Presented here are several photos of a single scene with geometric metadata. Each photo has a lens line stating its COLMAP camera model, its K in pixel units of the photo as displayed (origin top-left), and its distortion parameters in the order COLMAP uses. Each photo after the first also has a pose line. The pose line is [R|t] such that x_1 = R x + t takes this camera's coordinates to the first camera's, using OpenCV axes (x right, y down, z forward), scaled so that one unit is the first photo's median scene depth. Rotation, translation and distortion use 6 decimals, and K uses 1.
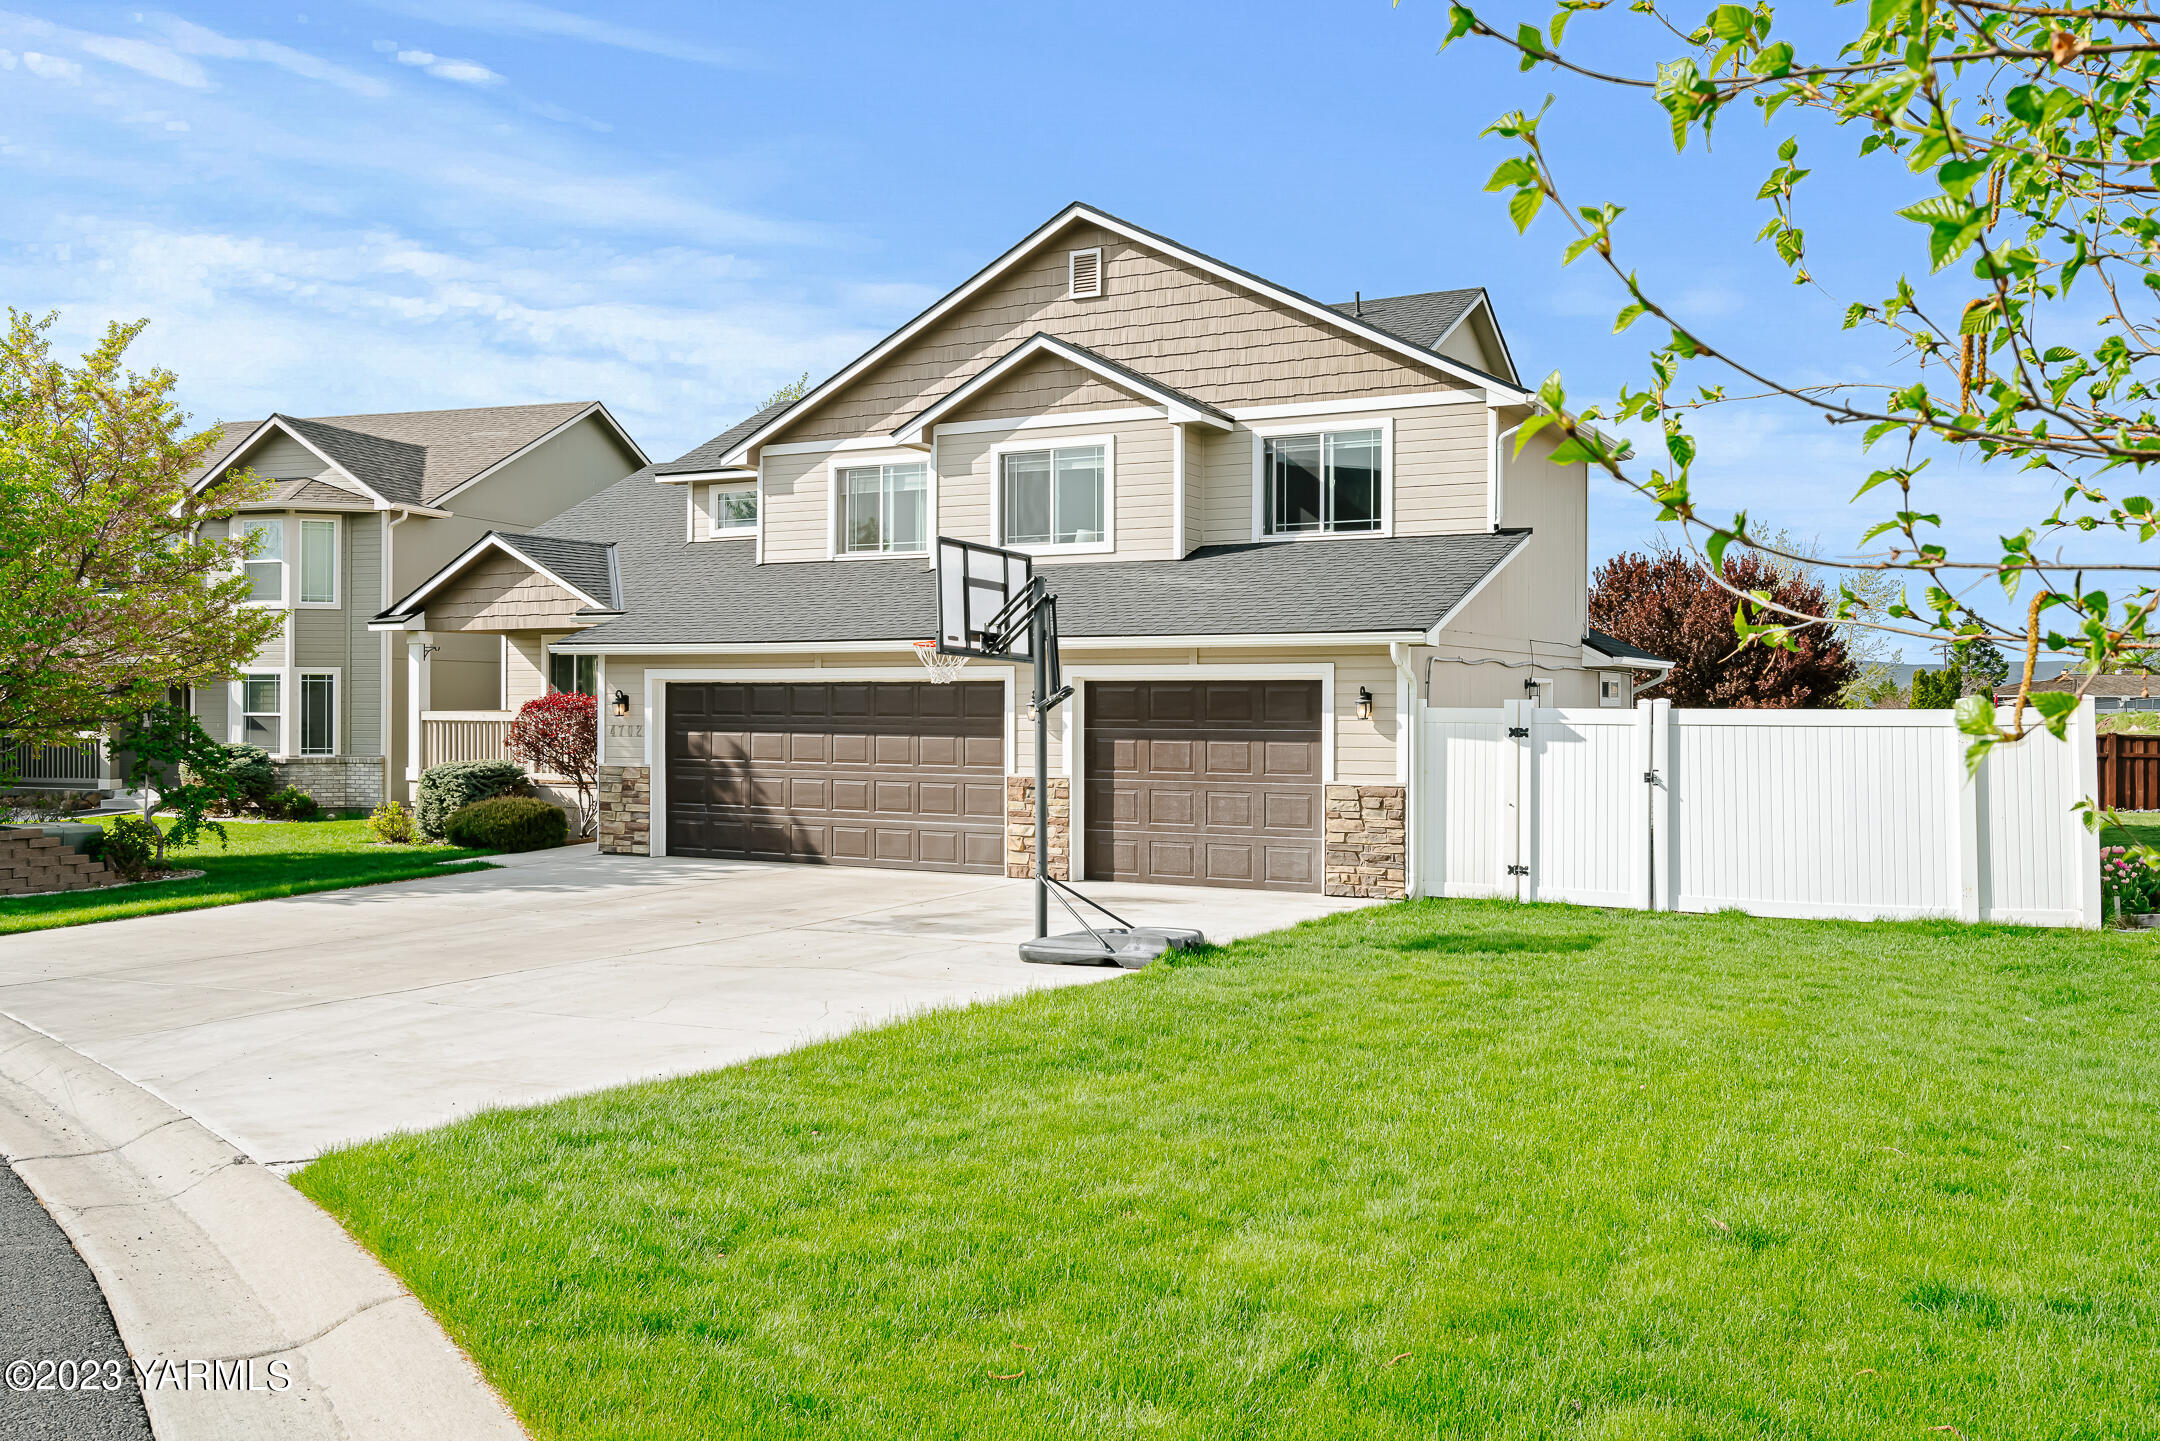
lens RADIAL K [[1760.1, 0, 1076.0], [0, 1760.1, 687.5], [0, 0, 1]] dist [-0.009687, -0.001354]
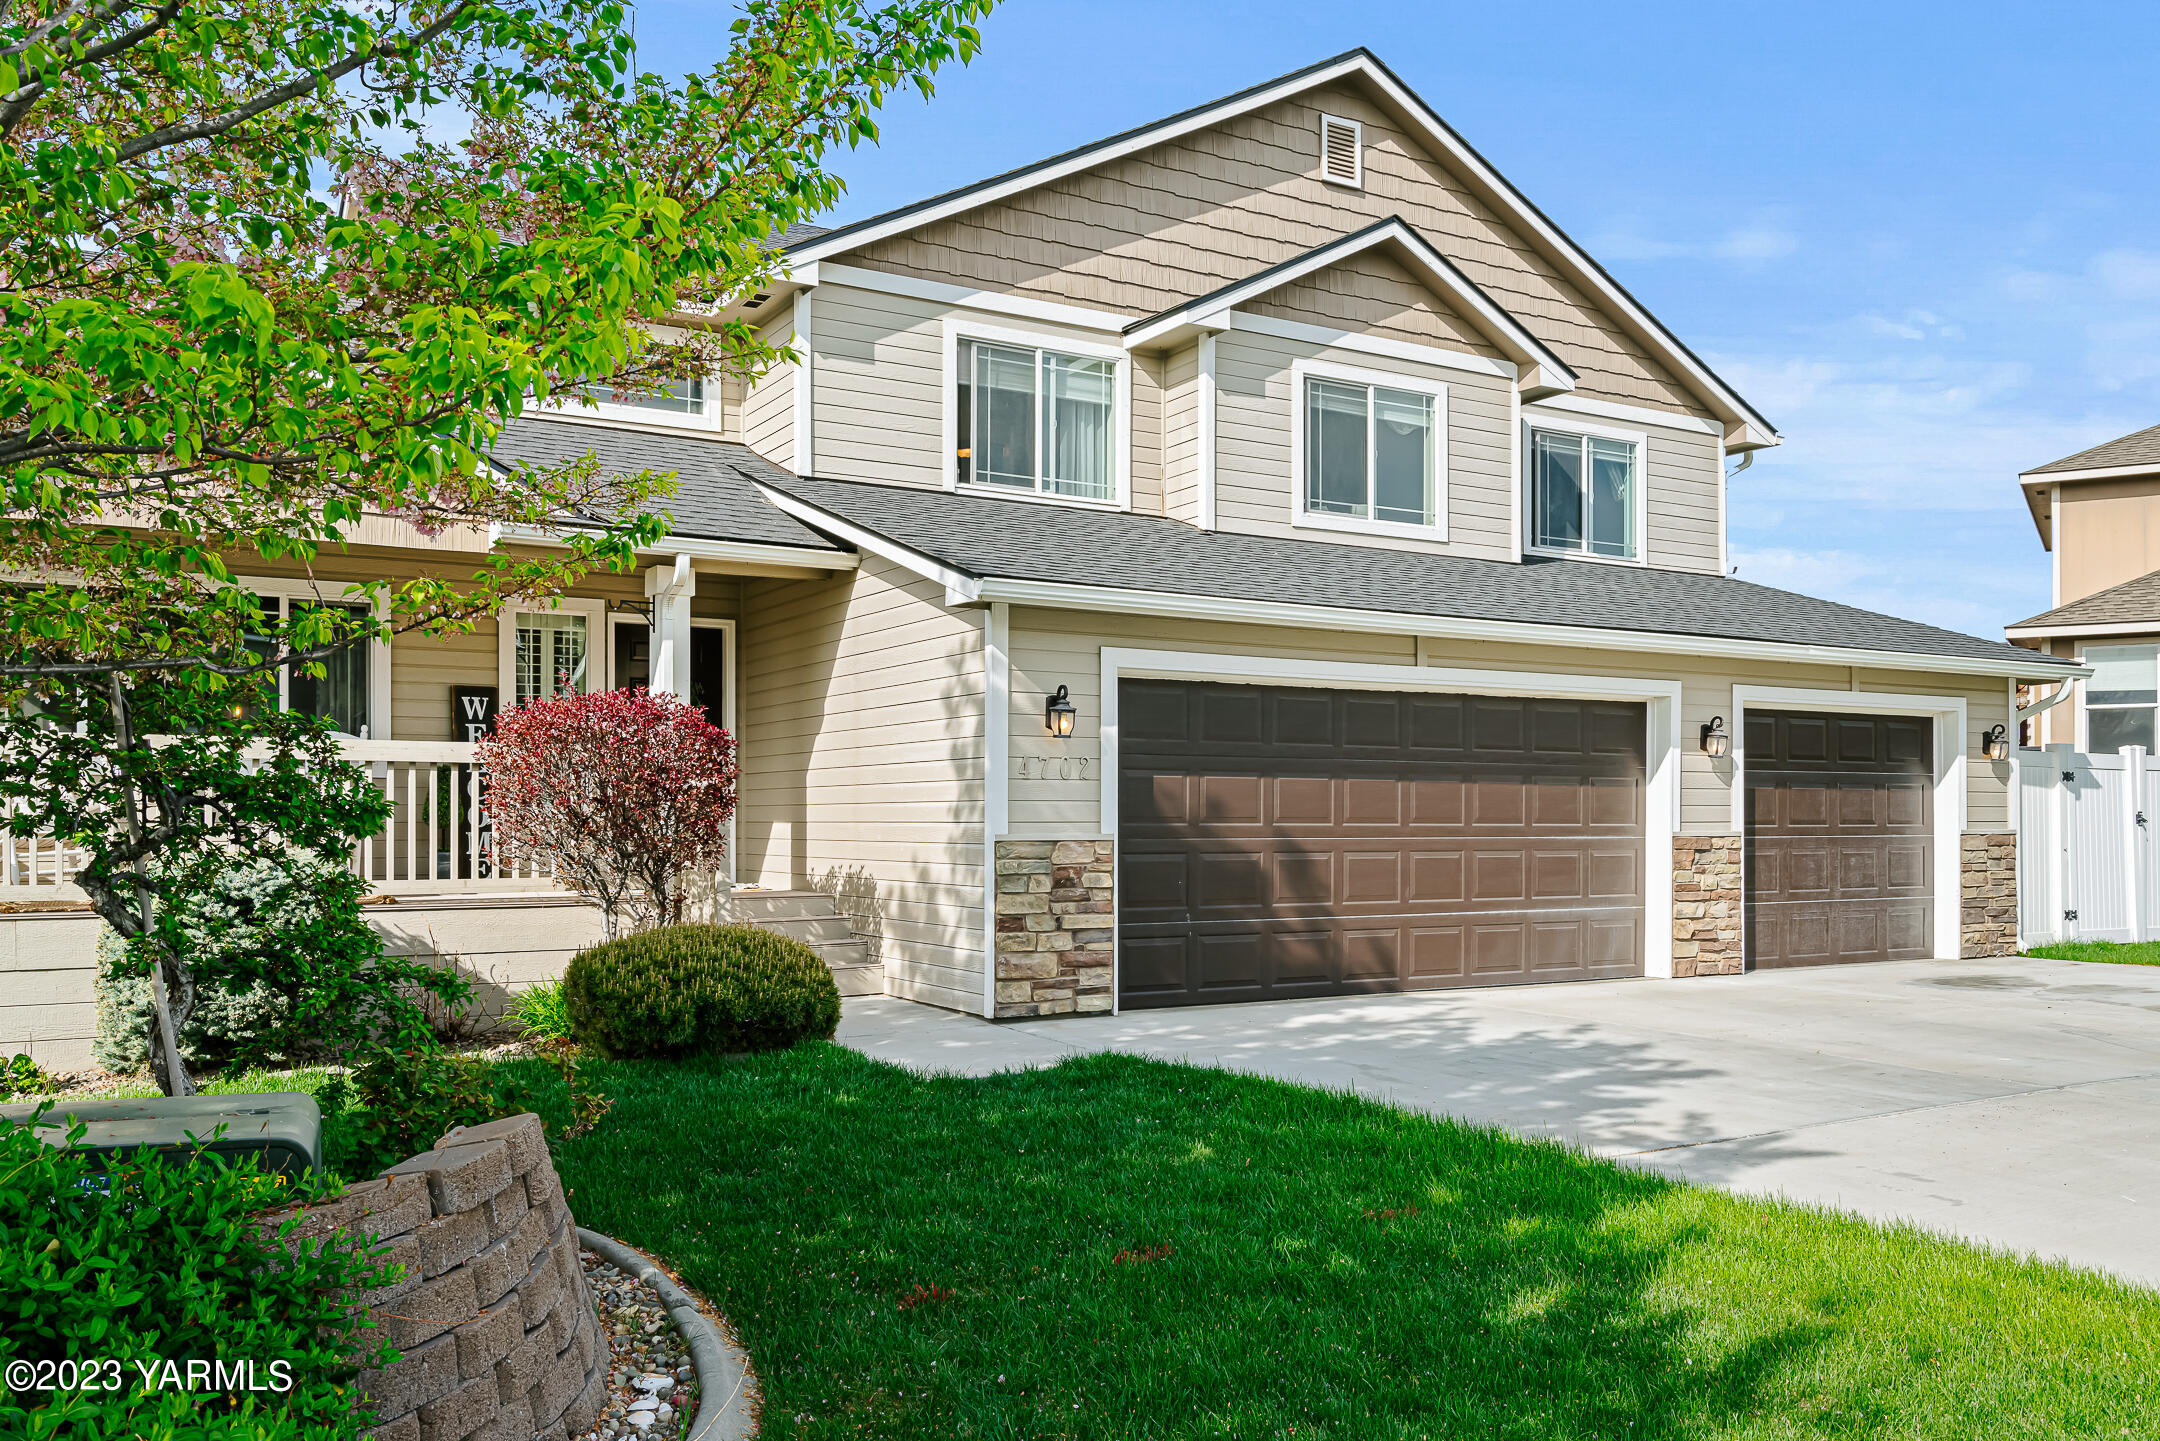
lens RADIAL K [[1708.6, 0, 1076.7], [0, 1708.6, 804.3], [0, 0, 1]] dist [0.008886, 0.001774]
pose [[0.523621, 0.005955, 0.851930, -0.673414], [-0.004937, 0.999980, -0.003956, 0.037193], [-0.851937, -0.002135, 0.523640, 0.753264]]
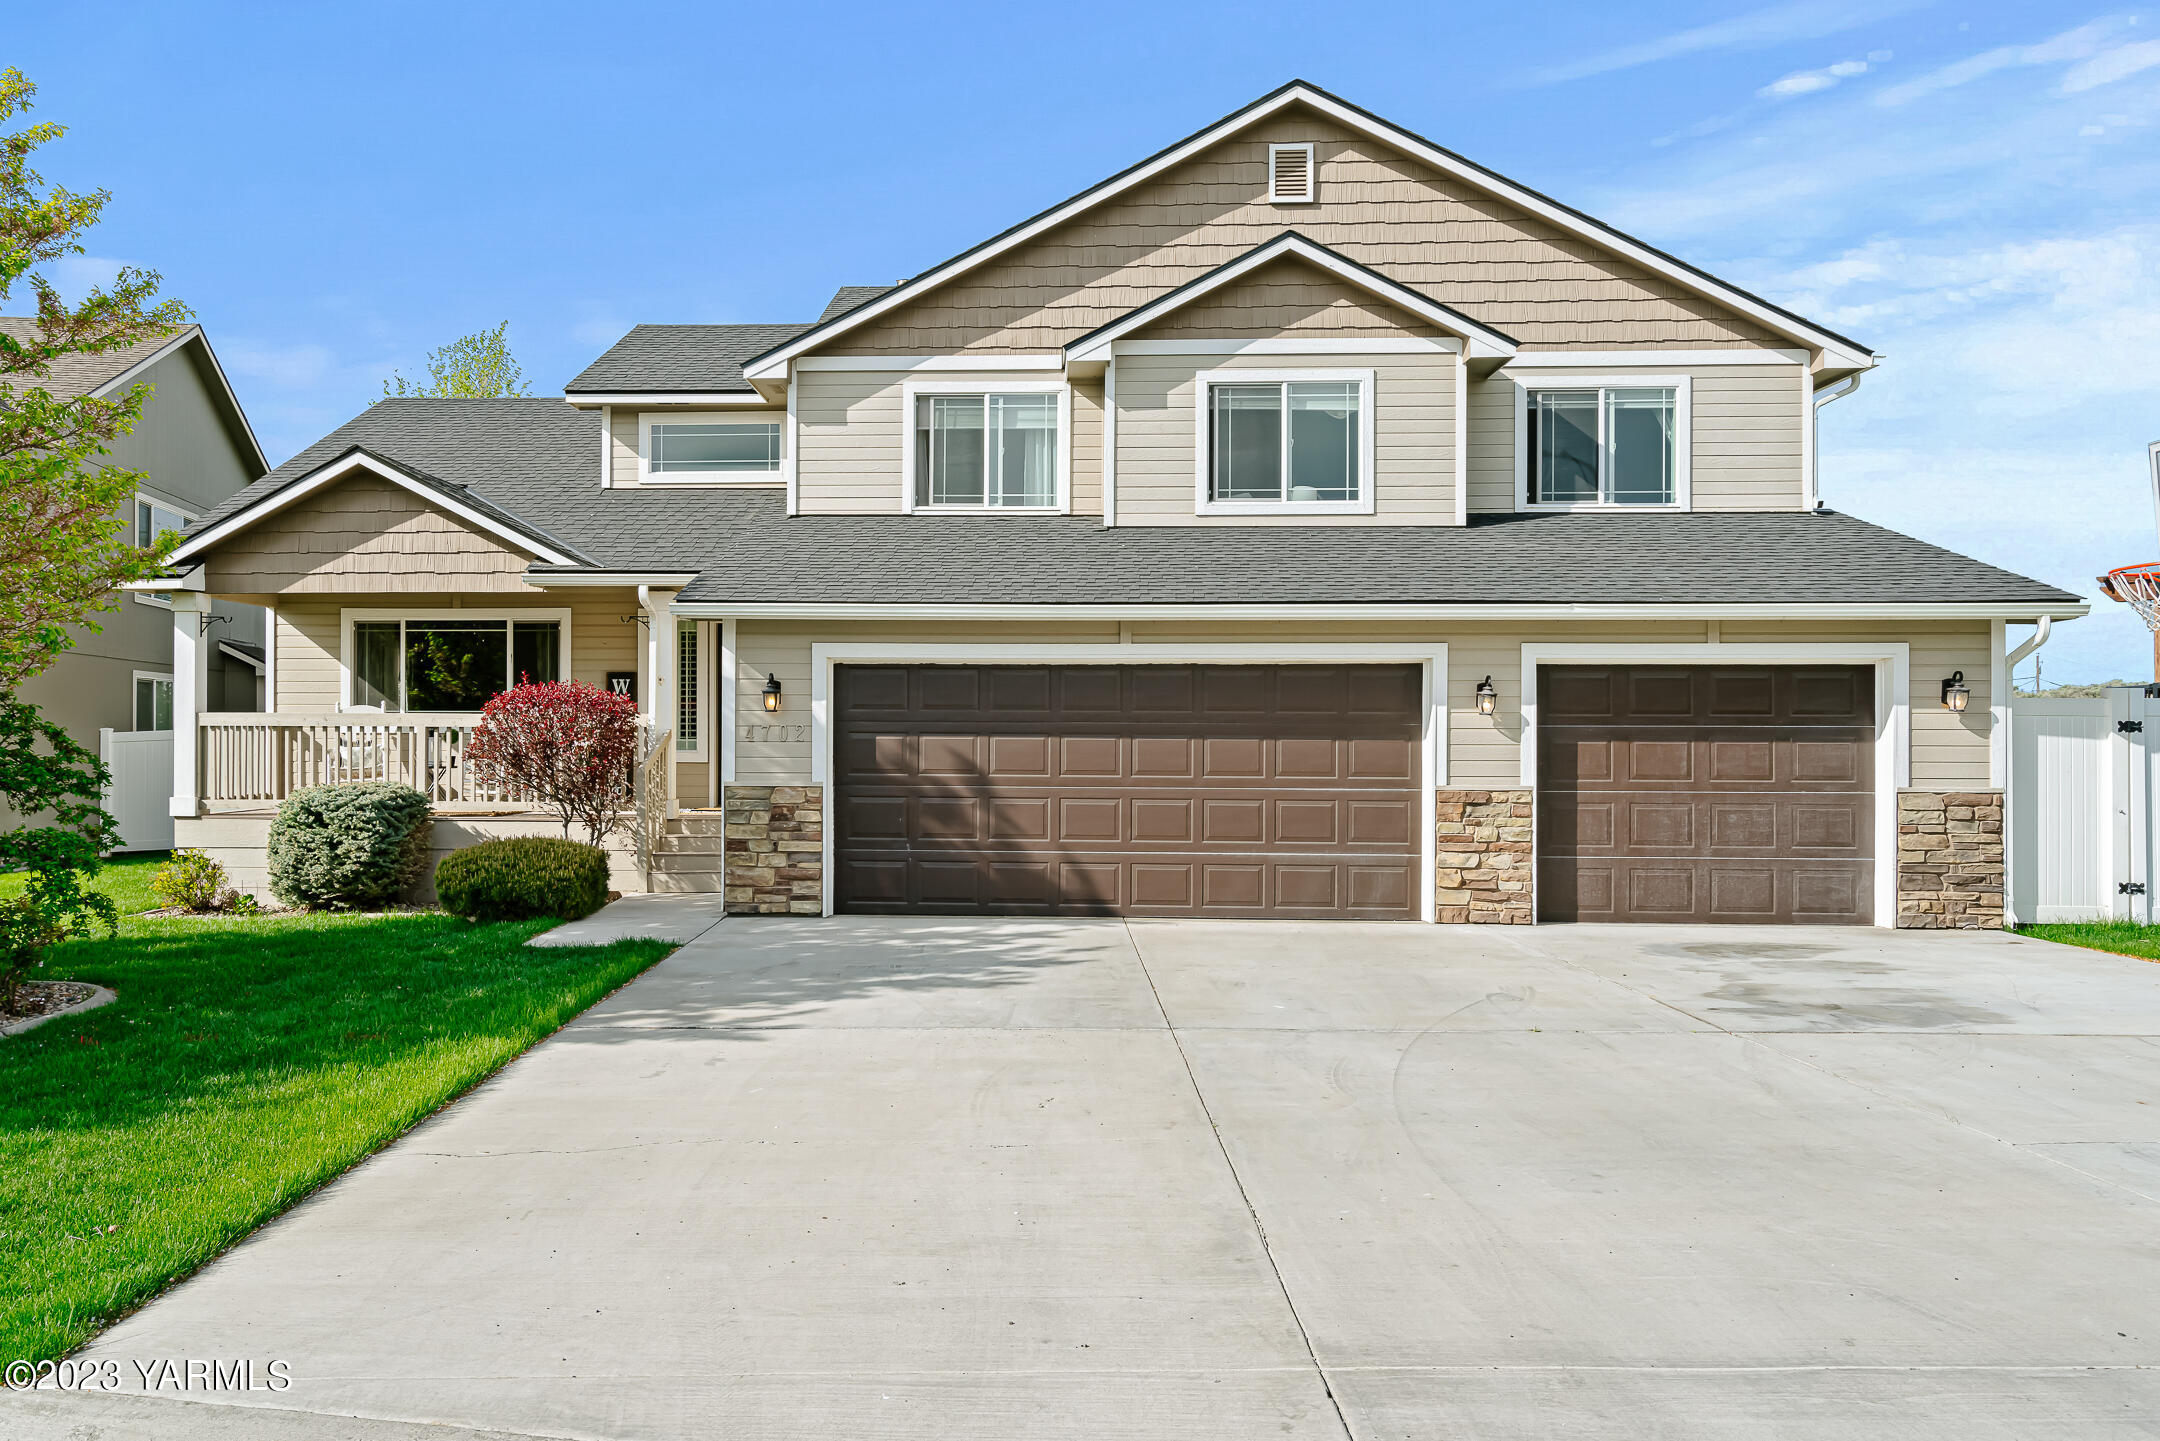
lens RADIAL K [[1515.3, 0, 973.7], [0, 1515.3, 730.3], [0, 0, 1]] dist [0.004695, 0.005153]
pose [[0.905326, 0.002145, 0.424711, -0.441895], [-0.004599, 0.999978, 0.004754, 0.020437], [-0.424692, -0.006257, 0.905316, 0.442886]]
